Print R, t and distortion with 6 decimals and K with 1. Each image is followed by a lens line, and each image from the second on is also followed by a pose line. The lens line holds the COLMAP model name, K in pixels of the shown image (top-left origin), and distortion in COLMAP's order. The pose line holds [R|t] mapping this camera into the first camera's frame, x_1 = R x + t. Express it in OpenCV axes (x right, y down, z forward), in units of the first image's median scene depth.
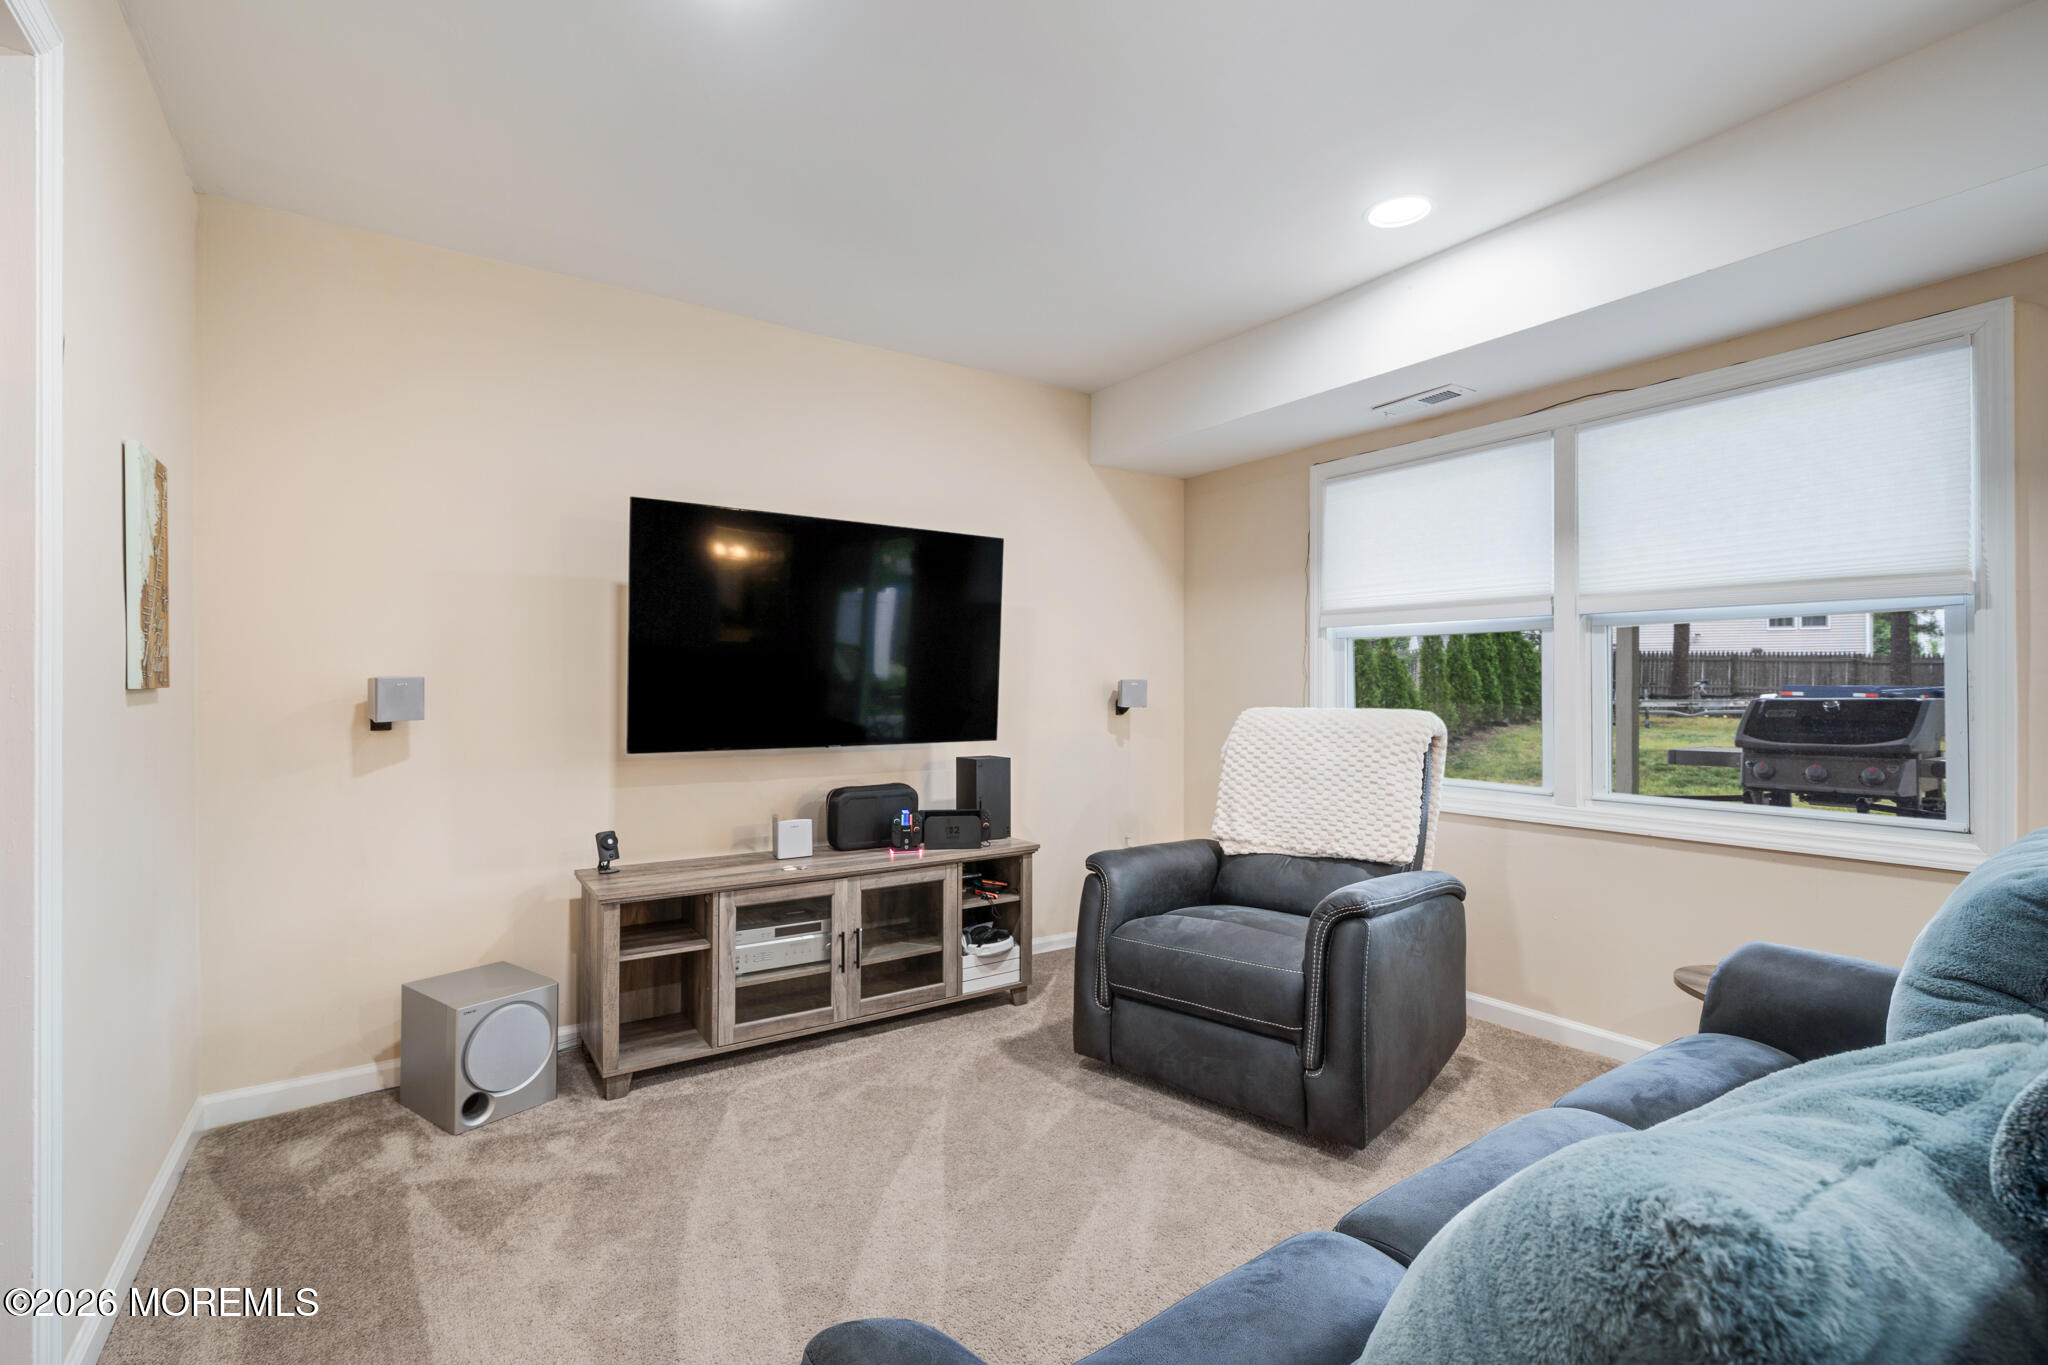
lens RADIAL K [[930.3, 0, 1014.6], [0, 930.3, 688.3], [0, 0, 1]] dist [0.000083, -0.000487]
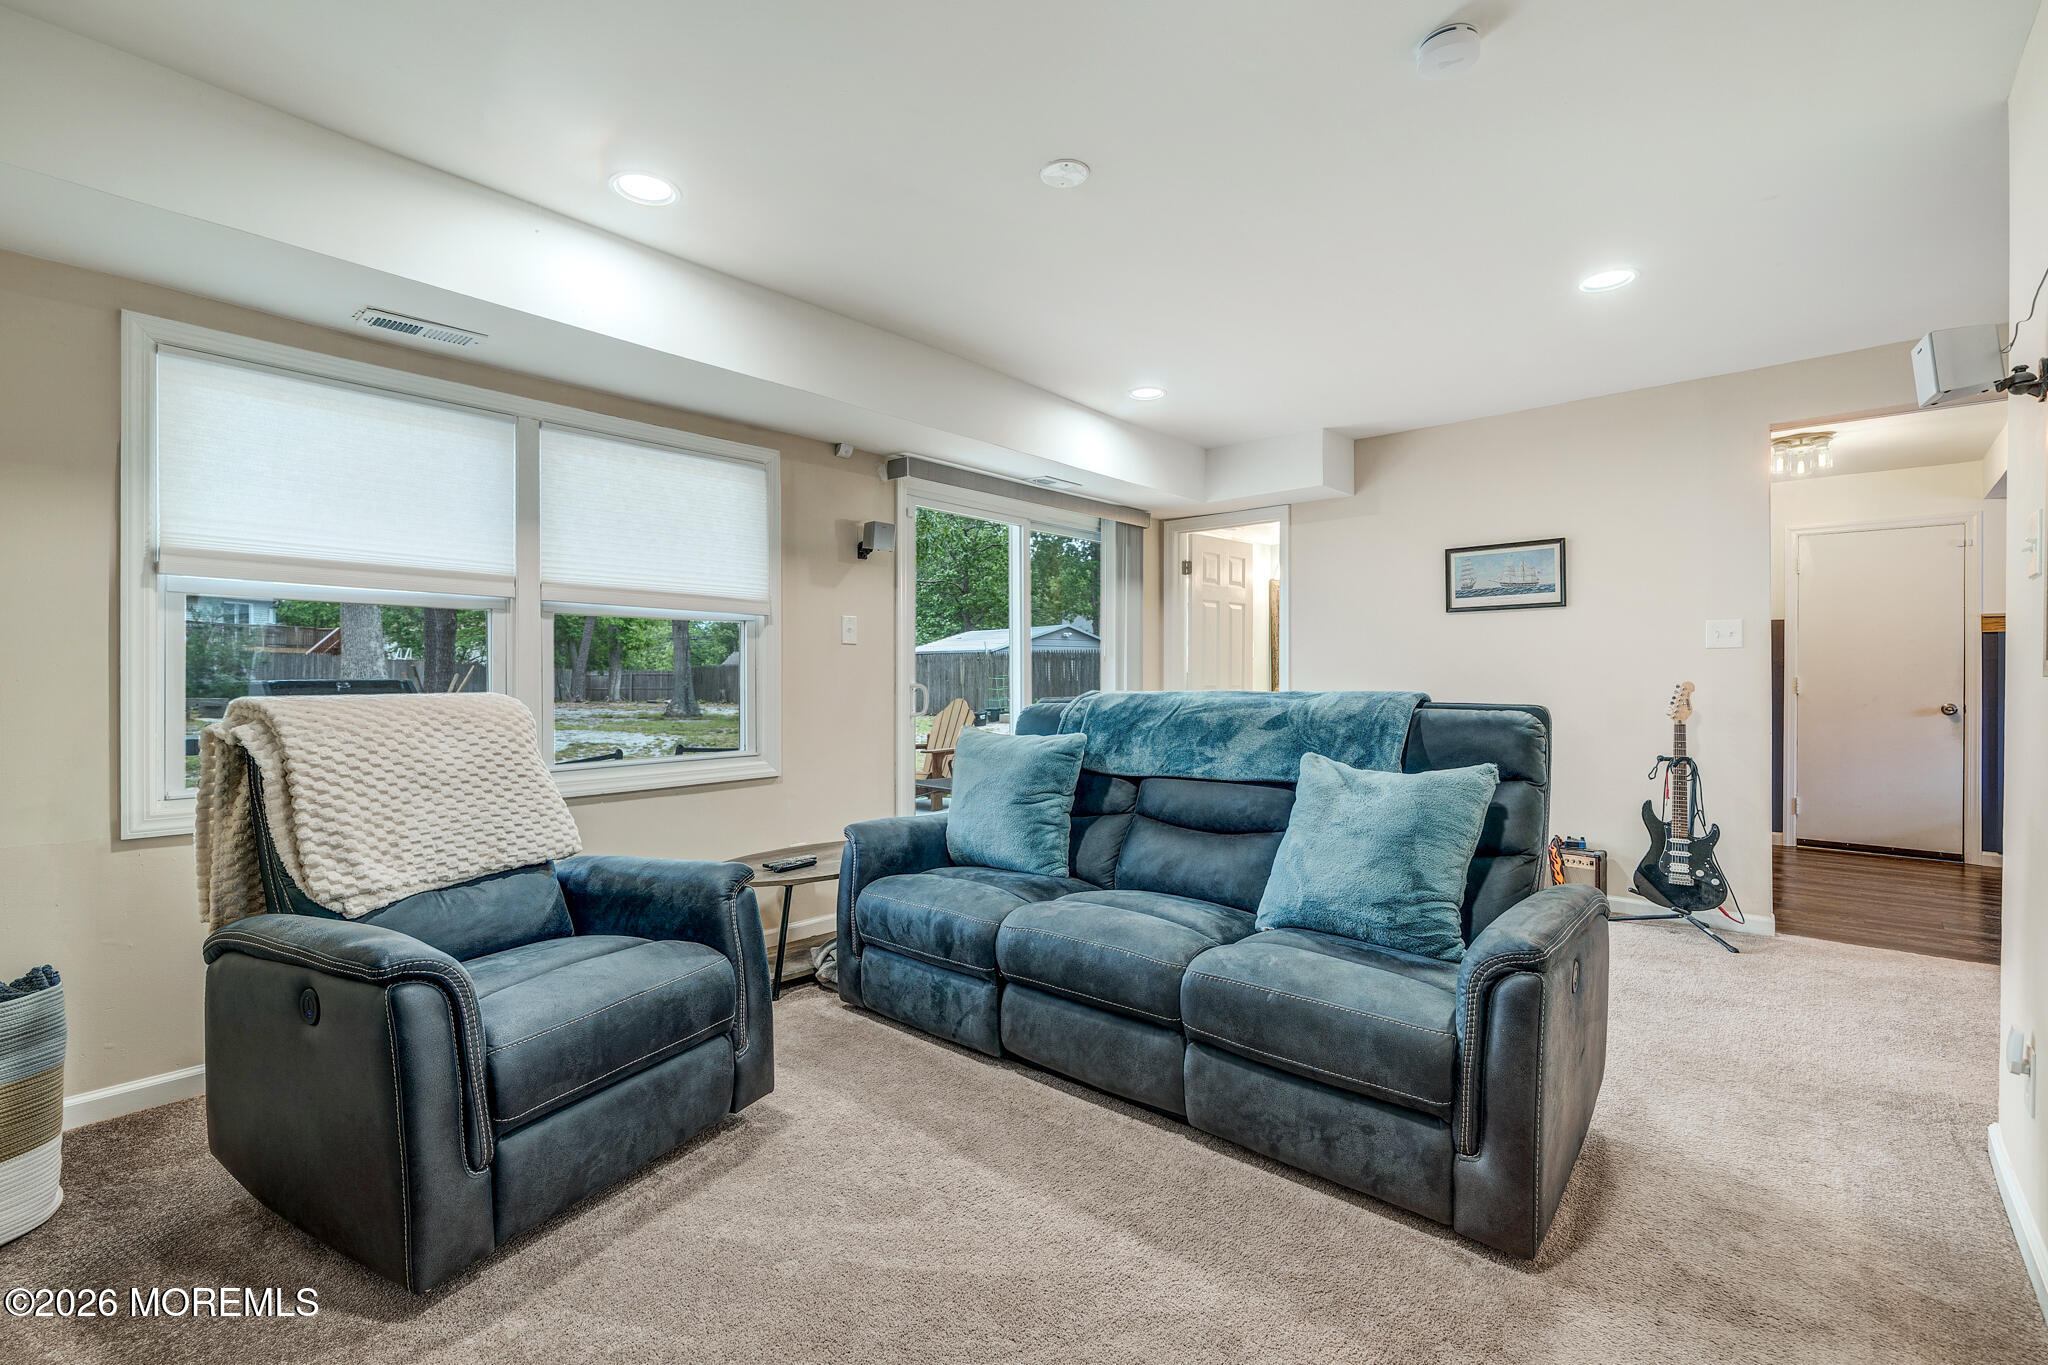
lens RADIAL K [[930.3, 0, 1014.0], [0, 930.3, 674.5], [0, 0, 1]] dist [0.000083, -0.000487]
pose [[-0.268135, -0.000447, 0.963381, -0.551458], [0.000619, 1.000000, 0.000636, 0.005409], [-0.963381, 0.000767, -0.268134, 0.746507]]
